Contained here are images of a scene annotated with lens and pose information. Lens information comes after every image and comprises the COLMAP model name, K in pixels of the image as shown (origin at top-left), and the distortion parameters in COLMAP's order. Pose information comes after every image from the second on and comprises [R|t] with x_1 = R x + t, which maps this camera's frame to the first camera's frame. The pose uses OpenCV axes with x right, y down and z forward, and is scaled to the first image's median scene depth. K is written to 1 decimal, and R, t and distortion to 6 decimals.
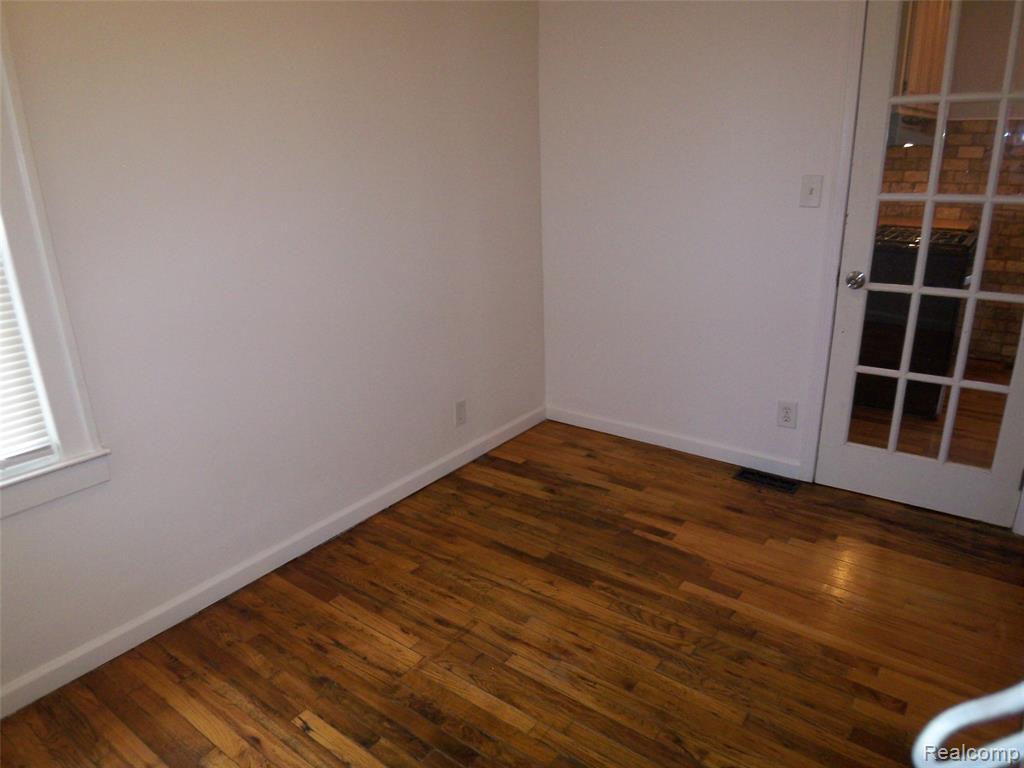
lens RADIAL K [[687.7, 0, 509.7], [0, 687.7, 388.1], [0, 0, 1]] dist [-0.015876, -0.034550]
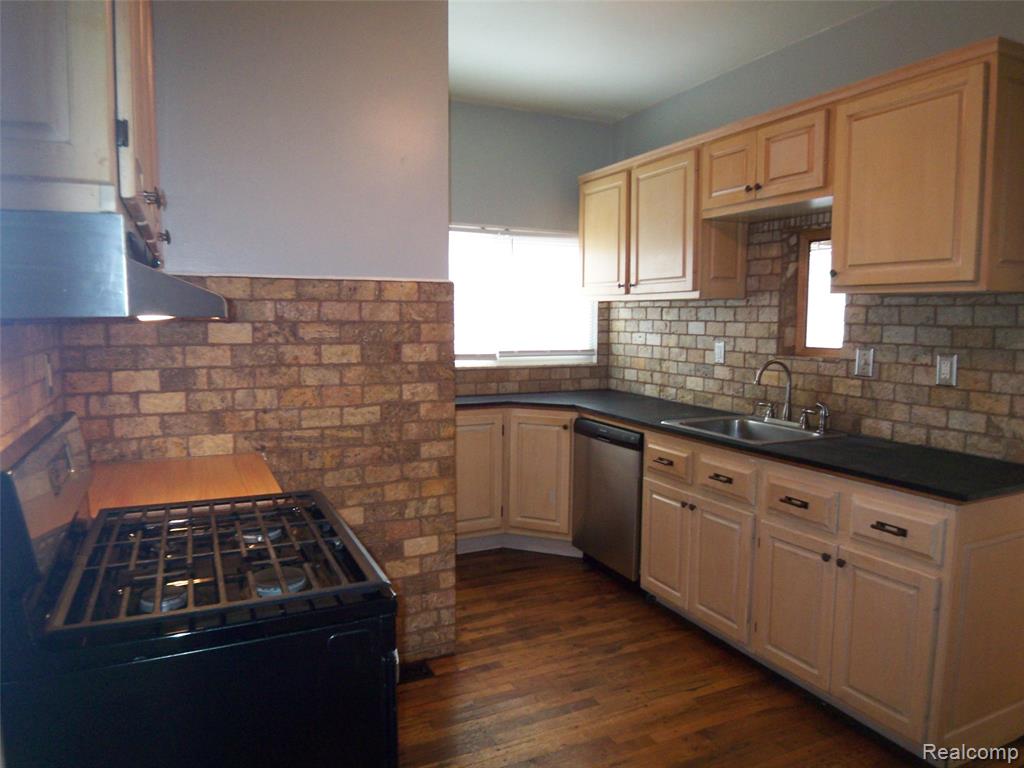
lens RADIAL K [[687.7, 0, 511.2], [0, 687.7, 393.8], [0, 0, 1]] dist [-0.015876, -0.034550]
pose [[0.462344, -0.068628, 0.884041, 0.423964], [0.278182, 0.957891, -0.071126, -0.286777], [-0.841934, 0.278809, 0.461966, 0.808507]]
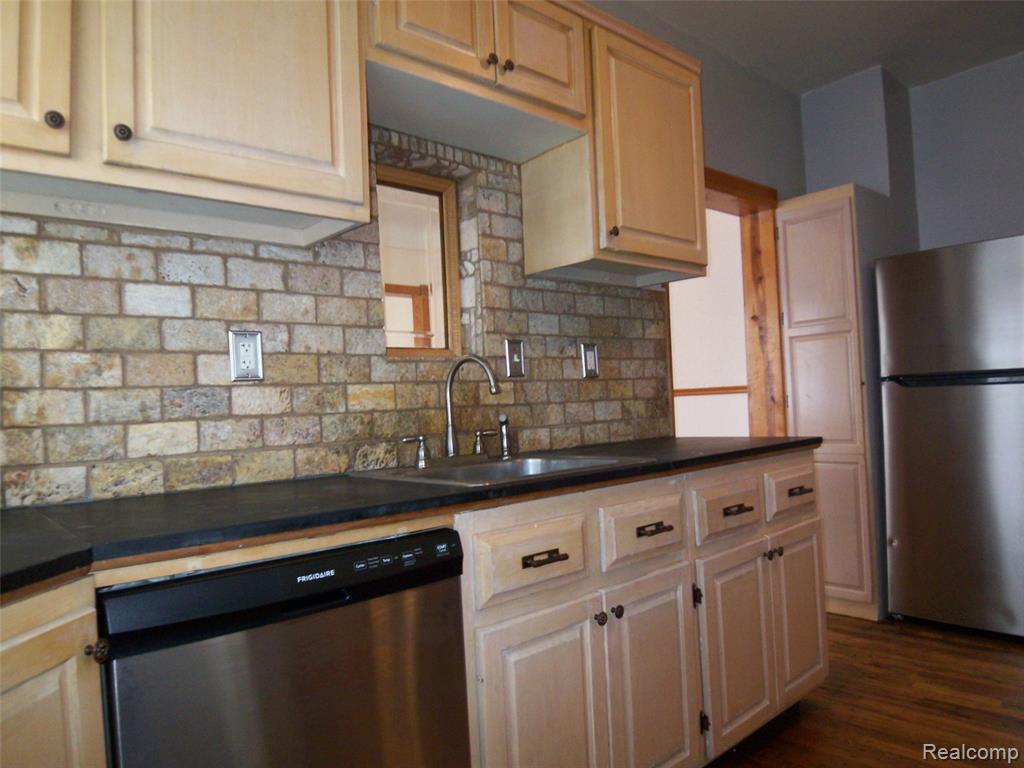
lens RADIAL K [[687.7, 0, 511.1], [0, 687.7, 395.3], [0, 0, 1]] dist [-0.015876, -0.034550]
pose [[-0.977072, 0.080512, 0.197098, 1.356349], [0.139703, 0.941023, 0.308154, -0.450749], [-0.160663, 0.328624, -0.930695, 1.522400]]
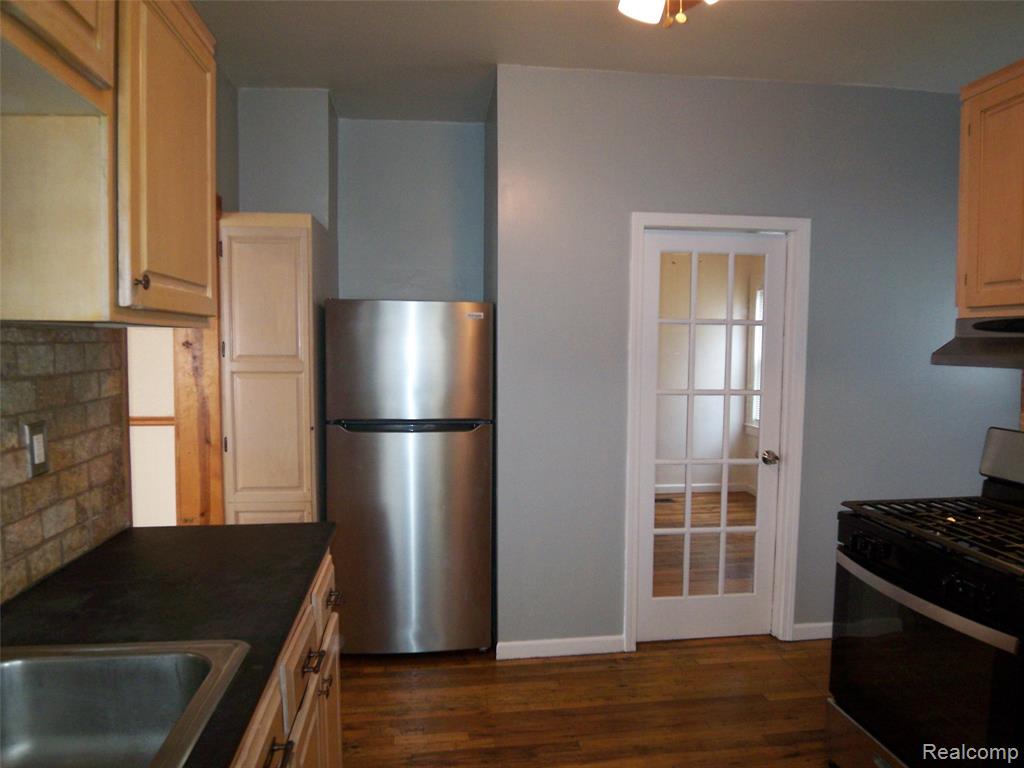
lens RADIAL K [[687.7, 0, 506.4], [0, 687.7, 393.5], [0, 0, 1]] dist [-0.015876, -0.034550]
pose [[-0.721812, 0.077940, -0.687686, 1.514544], [-0.211877, 0.921045, 0.326779, -0.504724], [0.658859, 0.381578, -0.648308, 1.282061]]
